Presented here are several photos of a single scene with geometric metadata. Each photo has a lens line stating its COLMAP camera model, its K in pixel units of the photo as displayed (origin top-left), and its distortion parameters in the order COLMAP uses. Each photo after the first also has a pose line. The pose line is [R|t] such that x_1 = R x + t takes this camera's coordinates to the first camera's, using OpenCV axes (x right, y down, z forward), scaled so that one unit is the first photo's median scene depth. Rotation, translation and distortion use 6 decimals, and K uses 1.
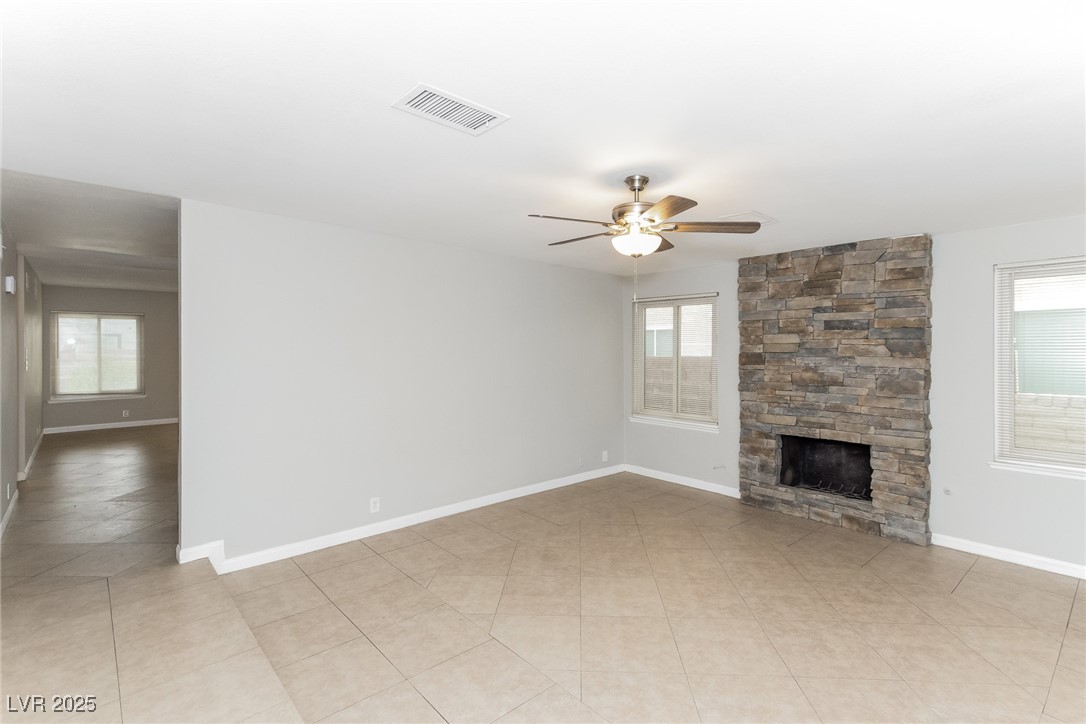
lens RADIAL K [[504.4, 0, 550.5], [0, 504.4, 345.2], [0, 0, 1]] dist [0.013328, -0.000654]
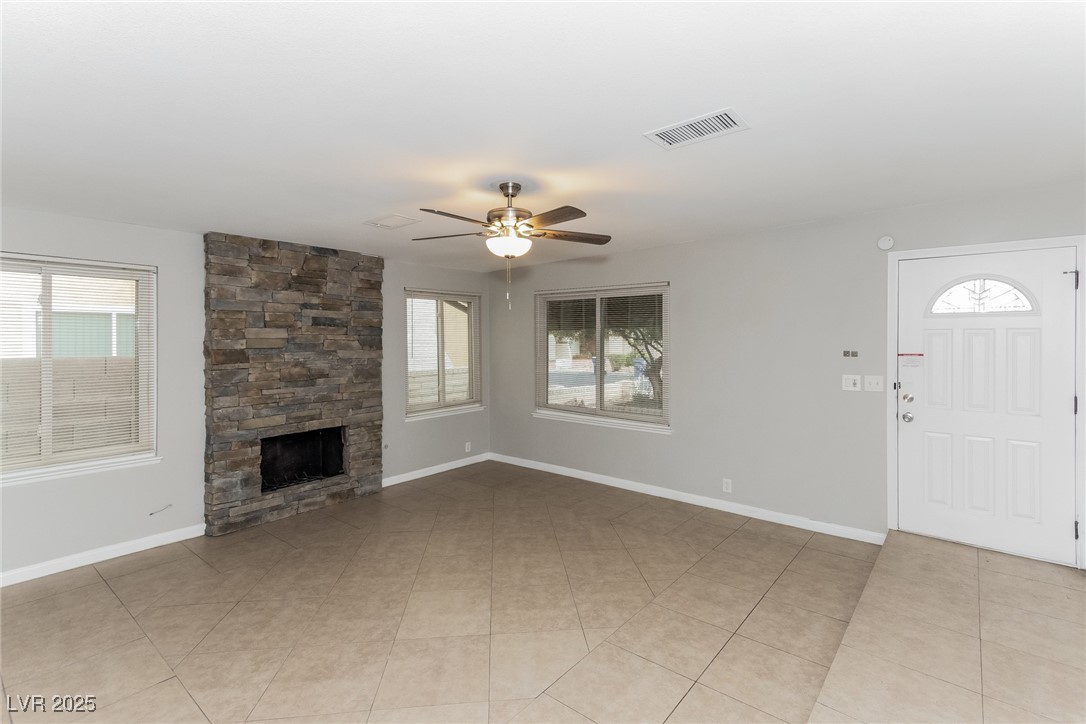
lens RADIAL K [[504.4, 0, 549.9], [0, 504.4, 340.6], [0, 0, 1]] dist [0.013328, -0.000654]
pose [[-0.161006, 0.001340, 0.986953, -0.584529], [-0.000166, 0.999999, -0.001385, 0.001865], [-0.986953, -0.000387, -0.161005, 0.703325]]
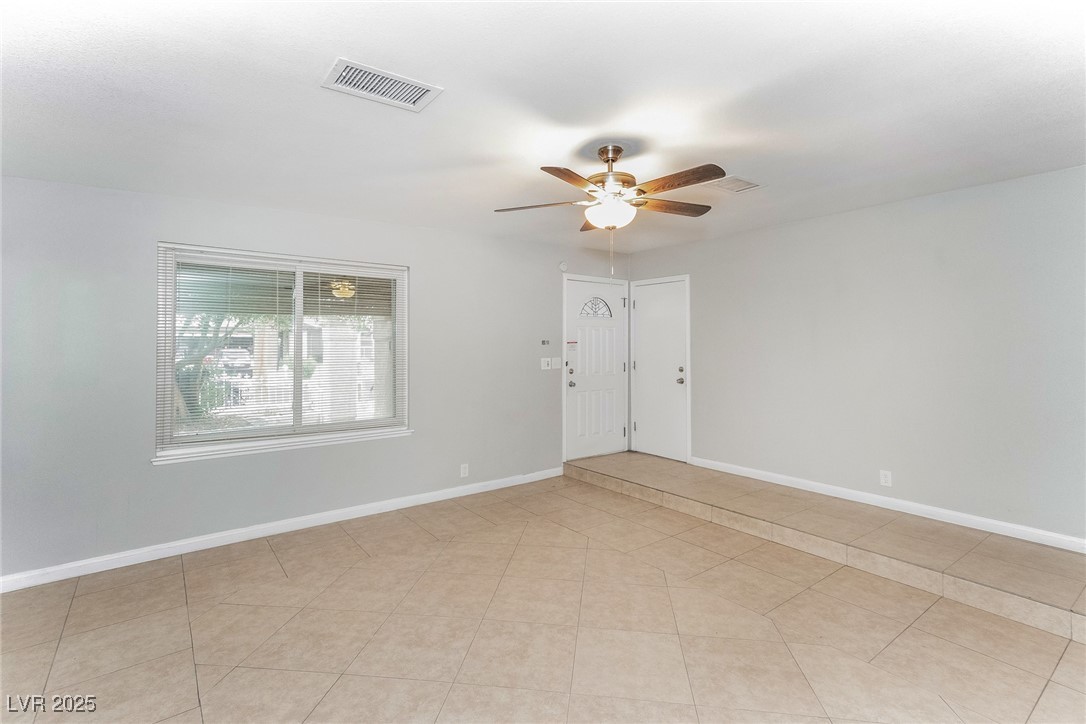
lens RADIAL K [[504.4, 0, 544.3], [0, 504.4, 340.2], [0, 0, 1]] dist [0.013328, -0.000654]
pose [[-0.997403, 0.010846, 0.071202, 0.147350], [0.010129, 0.999894, -0.010430, 0.031167], [-0.071307, -0.009682, -0.997407, 1.264154]]
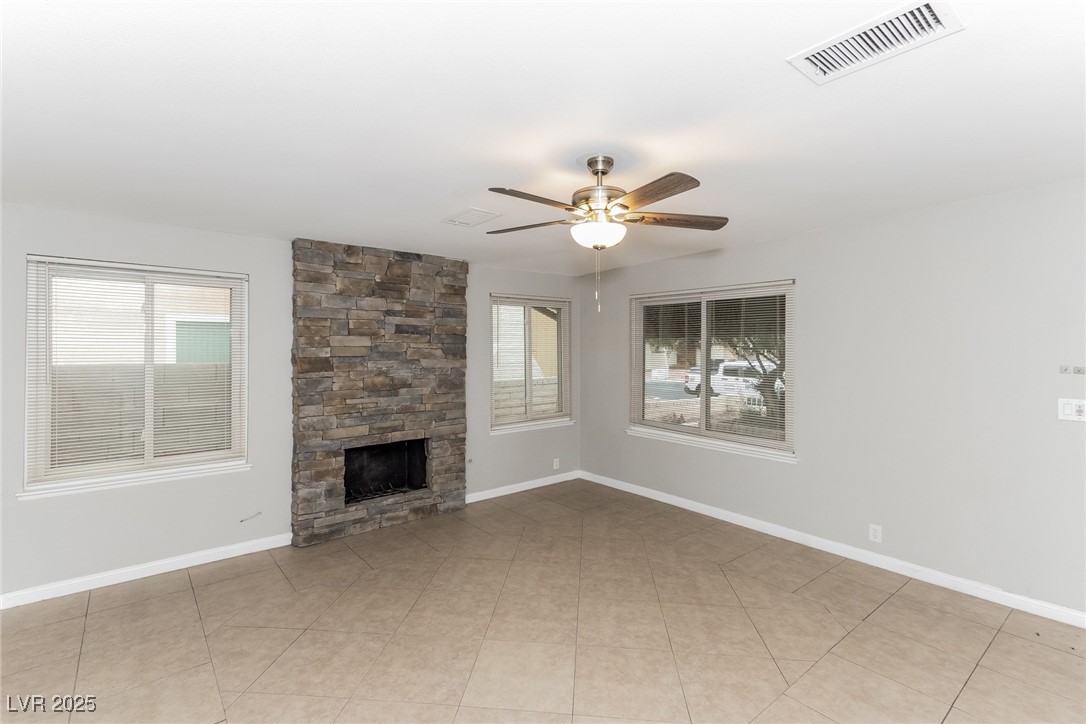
lens RADIAL K [[504.4, 0, 542.3], [0, 504.4, 349.4], [0, 0, 1]] dist [0.013328, -0.000654]
pose [[0.039301, 0.001873, 0.999226, -0.464017], [-0.004380, 0.999989, -0.001702, 0.002018], [-0.999218, -0.004309, 0.039309, 0.687374]]
